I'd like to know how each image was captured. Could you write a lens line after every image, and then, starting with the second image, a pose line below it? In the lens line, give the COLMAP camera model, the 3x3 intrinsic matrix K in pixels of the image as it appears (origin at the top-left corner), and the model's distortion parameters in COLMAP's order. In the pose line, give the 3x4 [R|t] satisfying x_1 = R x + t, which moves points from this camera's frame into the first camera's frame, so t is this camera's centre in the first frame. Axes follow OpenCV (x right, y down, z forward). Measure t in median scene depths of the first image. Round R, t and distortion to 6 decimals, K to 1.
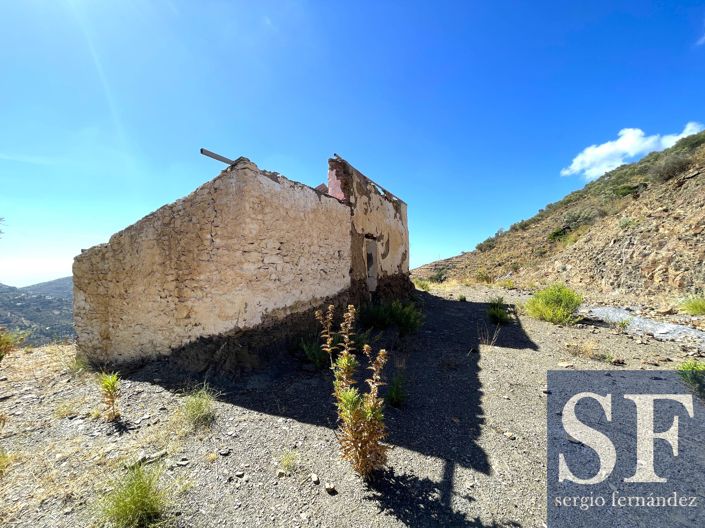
lens RADIAL K [[283.3, 0, 351.7], [0, 283.3, 262.4], [0, 0, 1]] dist [-0.001675, -0.000207]
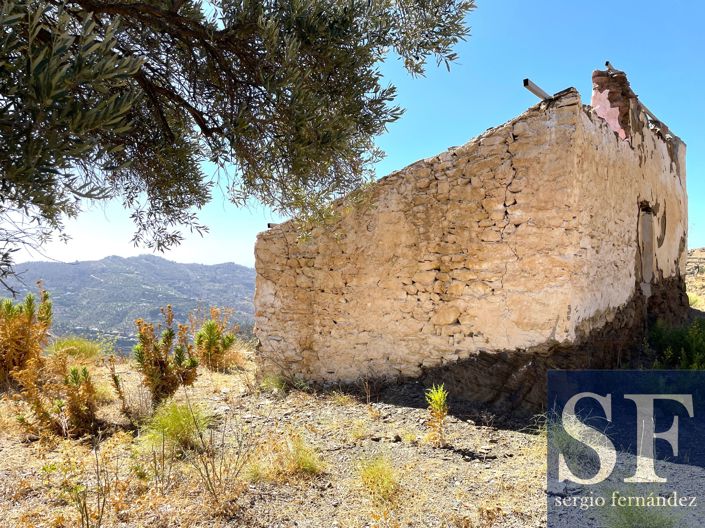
lens RADIAL K [[528.7, 0, 353.0], [0, 528.7, 265.3], [0, 0, 1]] dist [0.088883, -0.113467]
pose [[0.975912, 0.029662, -0.216137, -0.490511], [-0.025005, 0.999393, 0.024250, 0.023785], [0.216725, -0.018261, 0.976062, -0.287465]]
